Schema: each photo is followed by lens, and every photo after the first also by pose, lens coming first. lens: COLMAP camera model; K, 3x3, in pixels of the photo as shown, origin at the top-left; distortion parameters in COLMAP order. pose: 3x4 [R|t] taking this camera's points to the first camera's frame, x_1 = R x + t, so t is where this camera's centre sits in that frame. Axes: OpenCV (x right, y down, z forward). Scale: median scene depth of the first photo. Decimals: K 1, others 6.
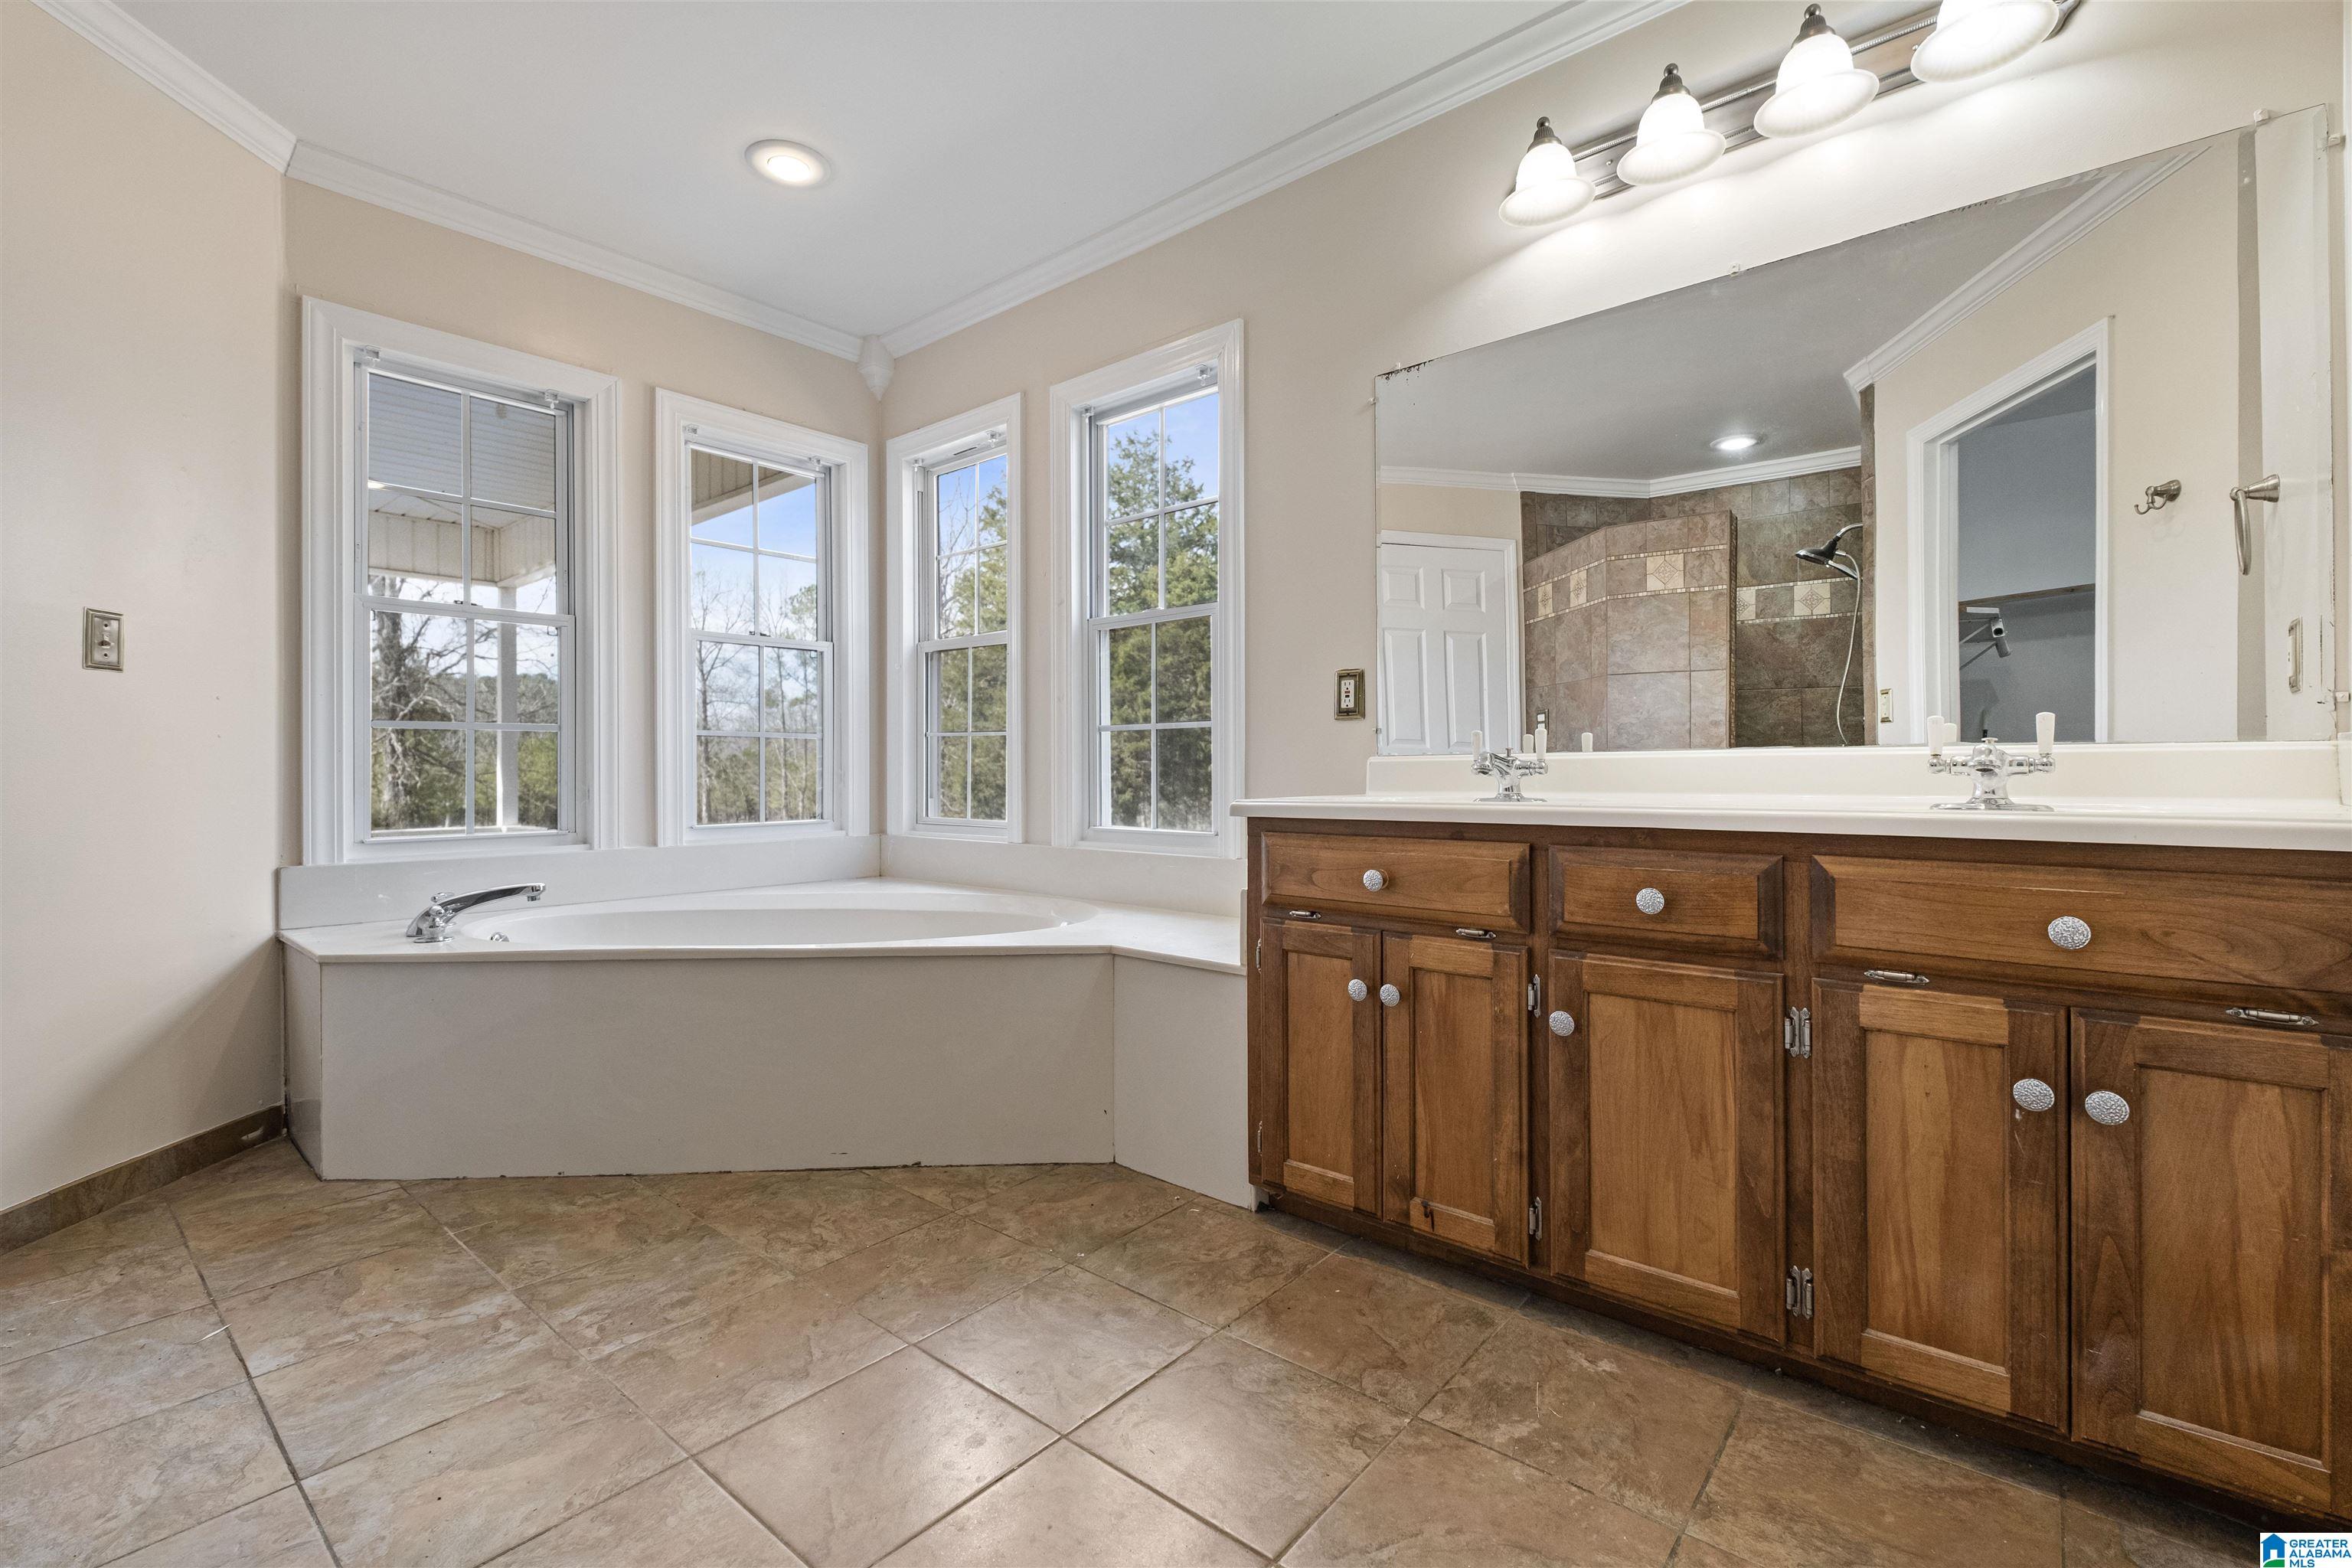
lens RADIAL K [[1032.5, 0, 1173.6], [0, 1032.5, 772.1], [0, 0, 1]] dist [0.002086, -0.002348]
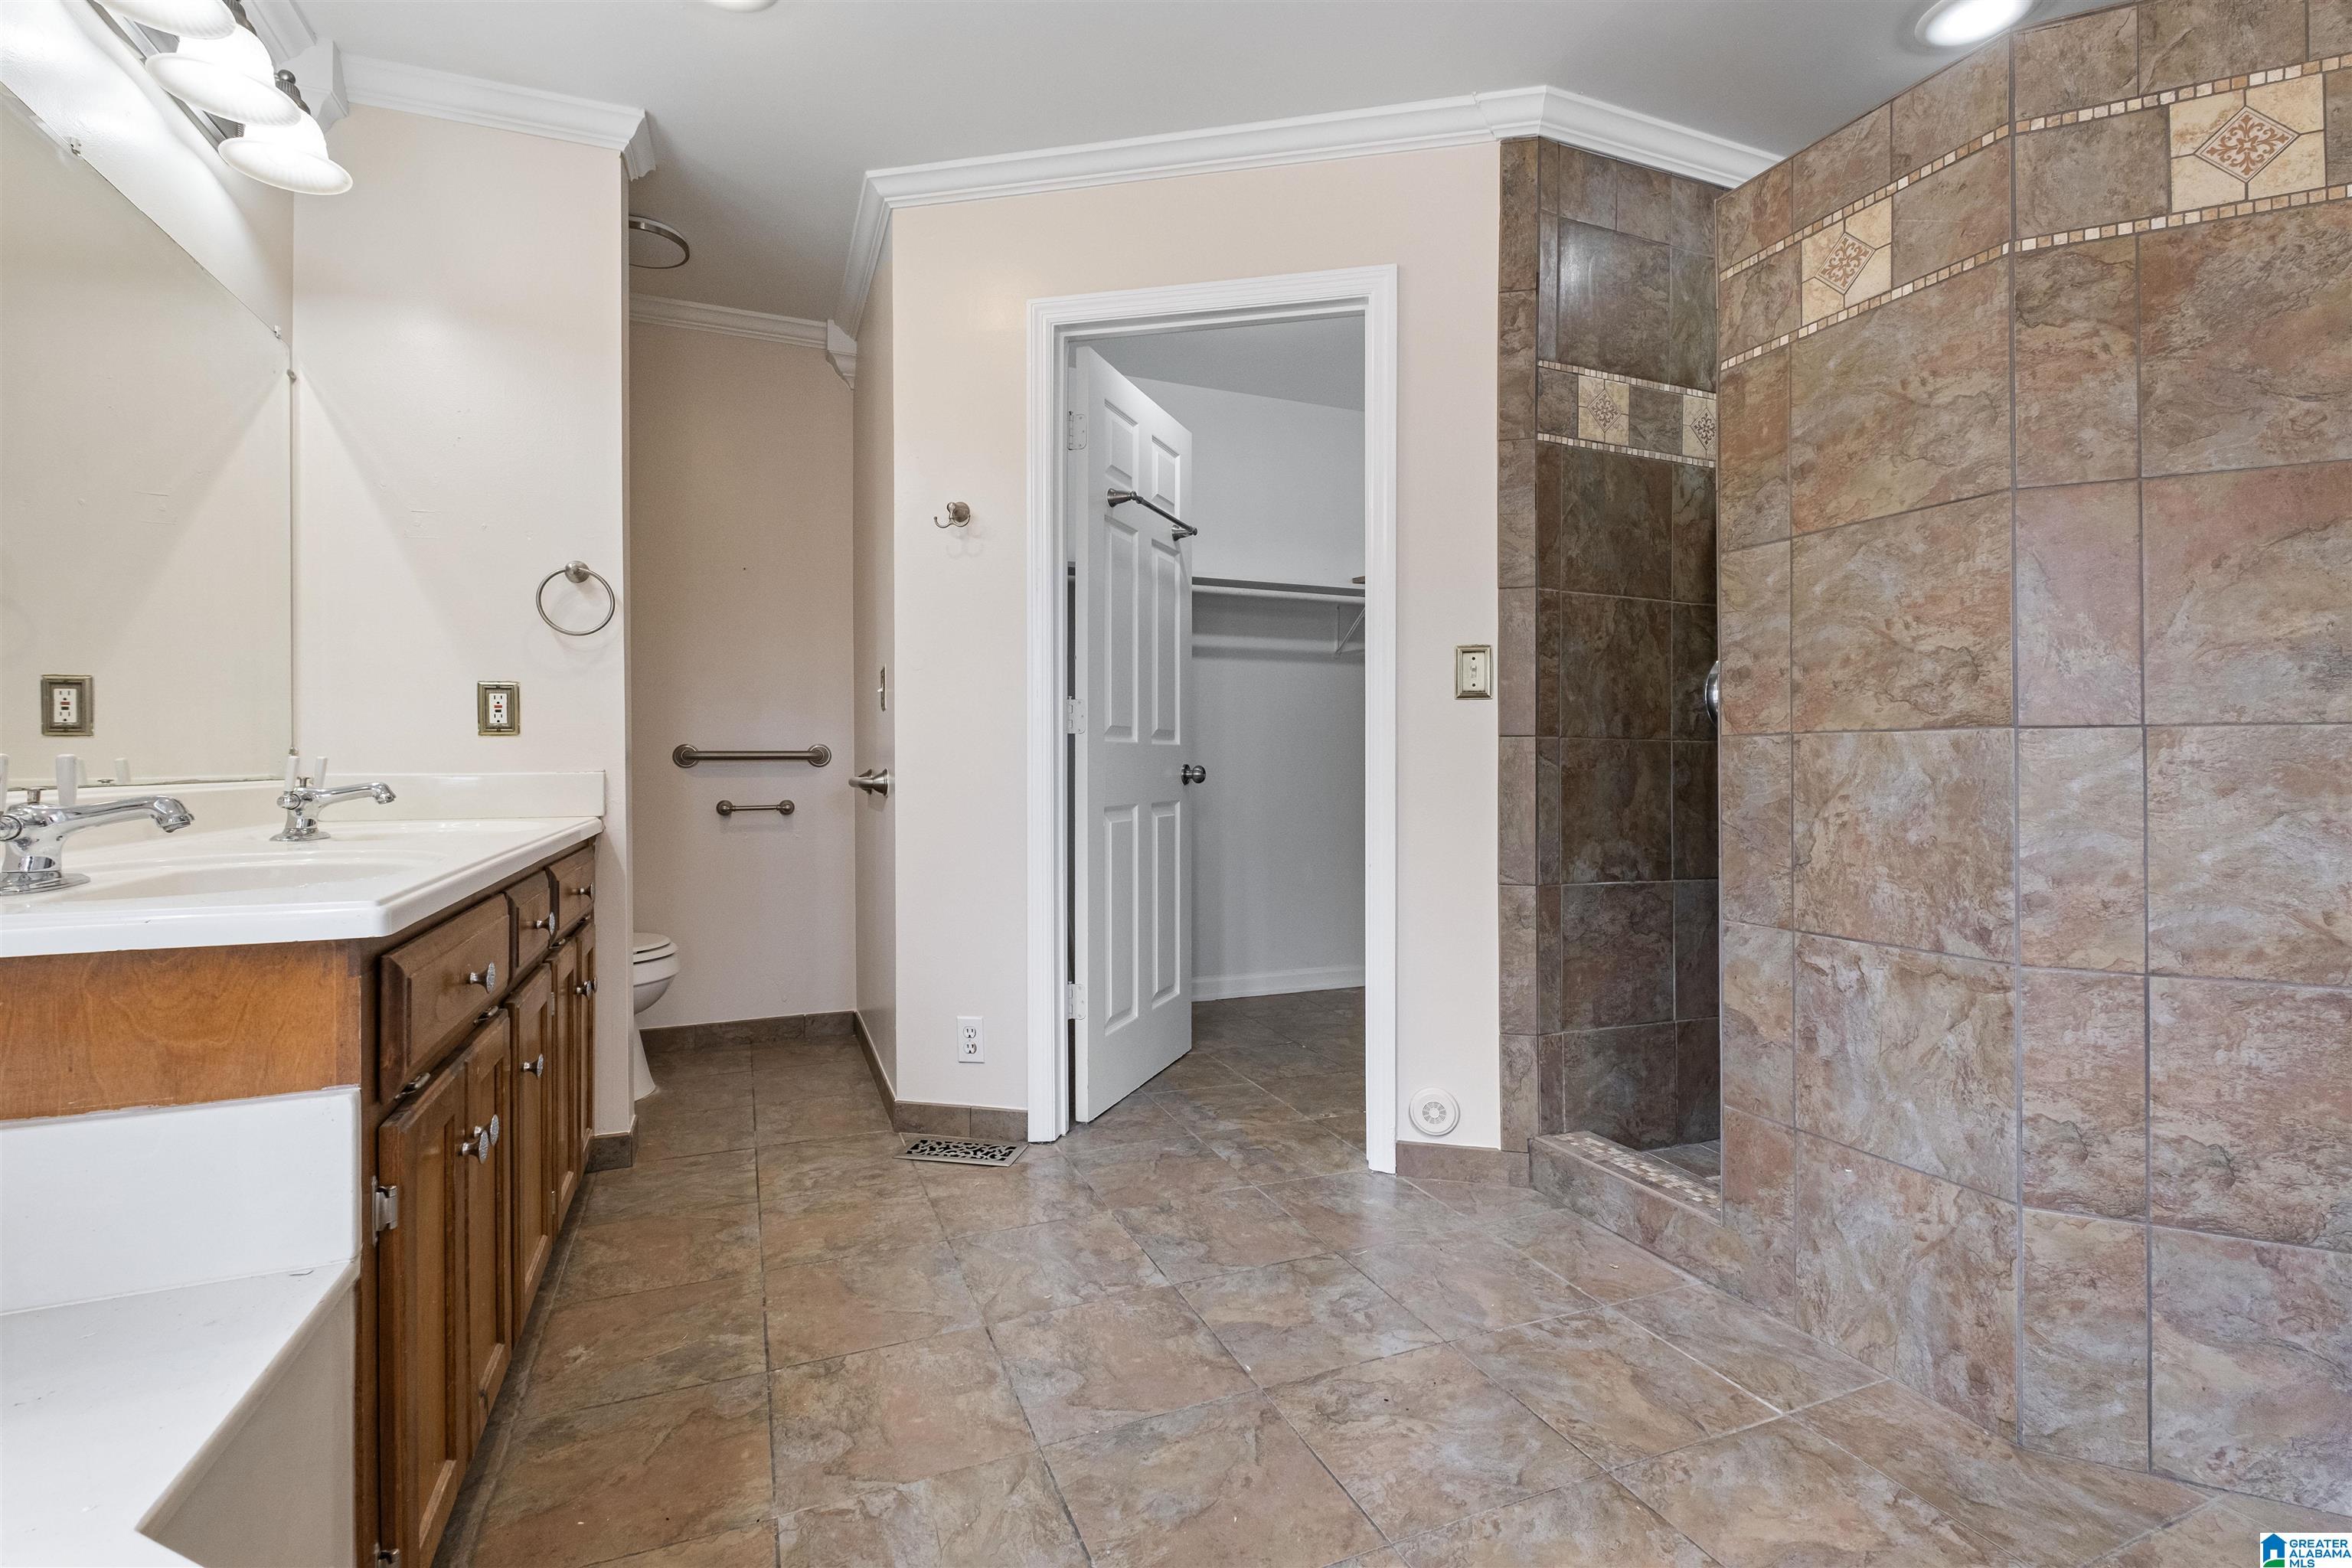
lens RADIAL K [[1032.5, 0, 1170.7], [0, 1032.5, 768.0], [0, 0, 1]] dist [0.002086, -0.002348]
pose [[-0.890671, -0.001246, 0.454646, -0.659435], [0.002457, 0.999968, 0.007554, -0.047198], [-0.454641, 0.007845, -0.890640, 1.756173]]
